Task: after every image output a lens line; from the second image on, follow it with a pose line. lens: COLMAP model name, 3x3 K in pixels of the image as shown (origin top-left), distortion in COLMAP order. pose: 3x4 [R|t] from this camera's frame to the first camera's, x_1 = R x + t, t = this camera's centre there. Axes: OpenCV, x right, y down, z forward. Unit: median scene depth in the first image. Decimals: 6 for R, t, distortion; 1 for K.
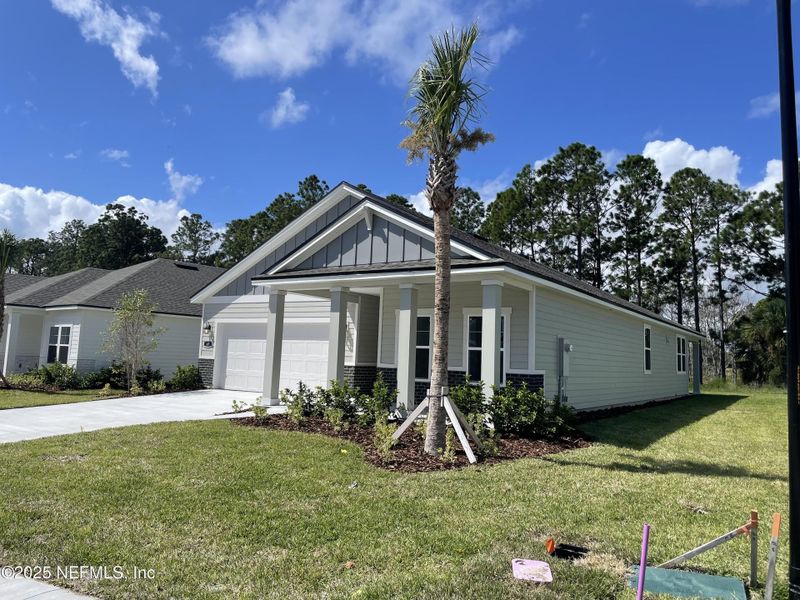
lens RADIAL K [[619.9, 0, 402.8], [0, 619.9, 295.5], [0, 0, 1]] dist [0.072965, 0.004932]
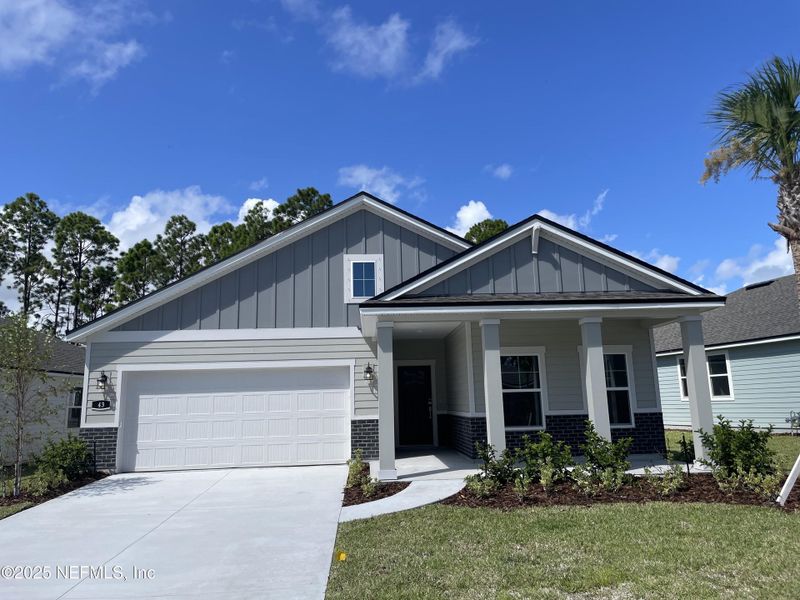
lens RADIAL K [[619.9, 0, 404.3], [0, 619.9, 300.0], [0, 0, 1]] dist [0.072965, 0.004932]
pose [[0.790670, 0.048397, 0.610326, -0.555220], [-0.007091, 0.997528, -0.069915, 0.015495], [-0.612201, 0.050952, 0.789059, 0.339808]]
